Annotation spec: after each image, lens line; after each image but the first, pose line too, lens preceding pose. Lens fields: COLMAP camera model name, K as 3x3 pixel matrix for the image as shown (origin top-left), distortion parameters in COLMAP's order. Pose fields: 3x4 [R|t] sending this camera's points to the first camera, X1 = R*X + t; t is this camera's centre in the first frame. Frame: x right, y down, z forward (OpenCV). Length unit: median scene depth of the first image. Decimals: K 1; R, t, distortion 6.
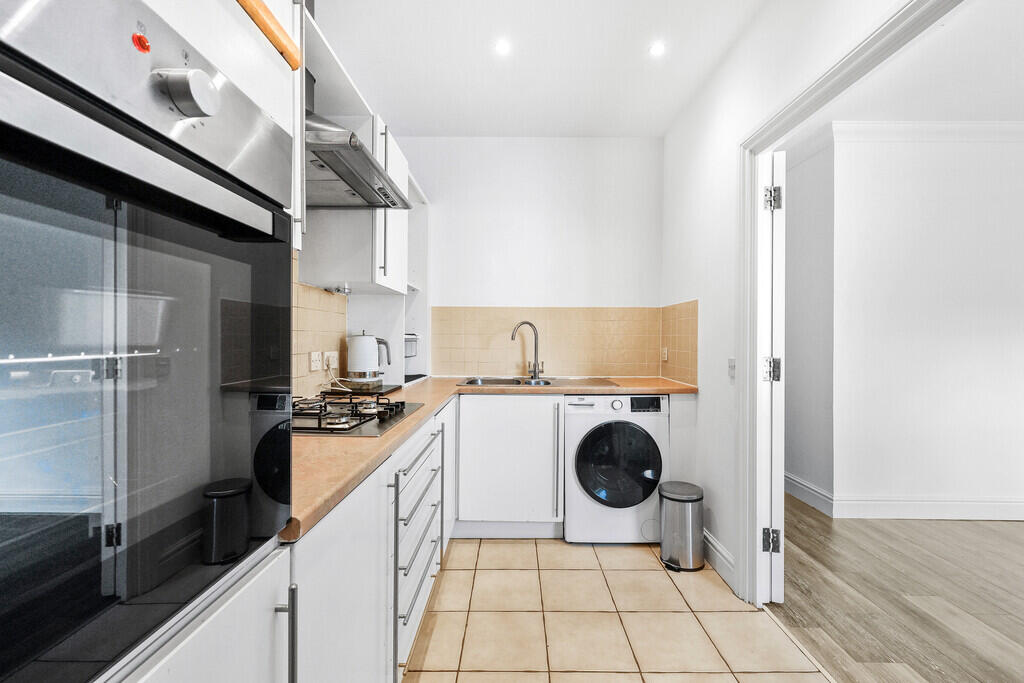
lens RADIAL K [[415.4, 0, 504.2], [0, 415.4, 343.0], [0, 0, 1]] dist [-0.000088, -0.000047]
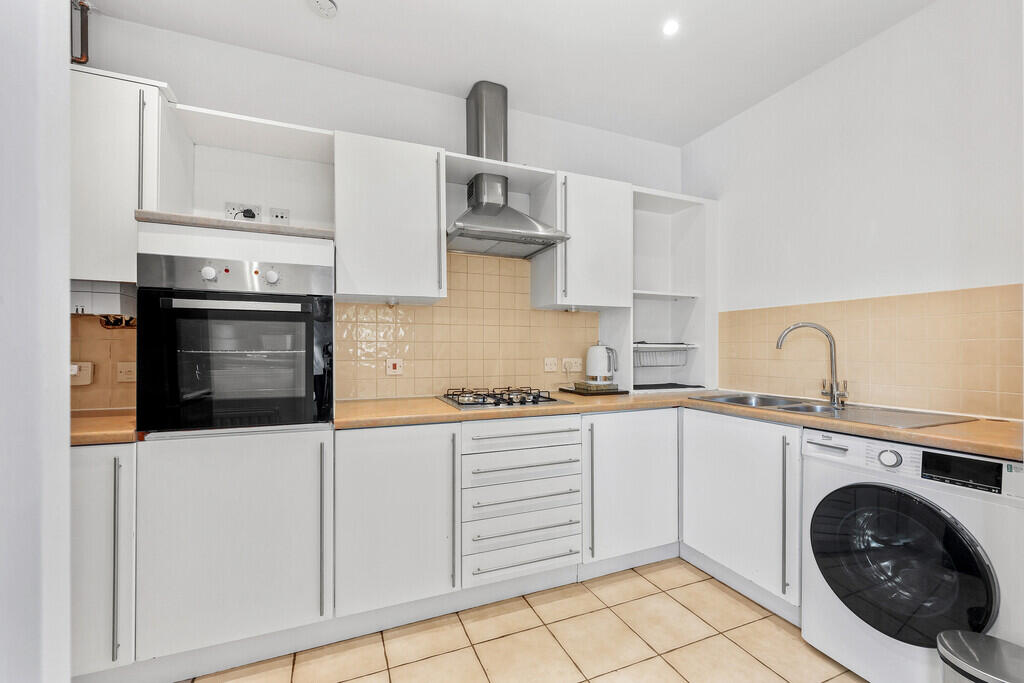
lens RADIAL K [[415.4, 0, 504.2], [0, 415.4, 343.0], [0, 0, 1]] dist [-0.000088, -0.000047]
pose [[0.396053, -0.013930, -0.918122, 0.600435], [-0.005467, 0.999831, -0.017529, -0.002581], [0.918212, 0.011962, 0.395910, 0.257039]]
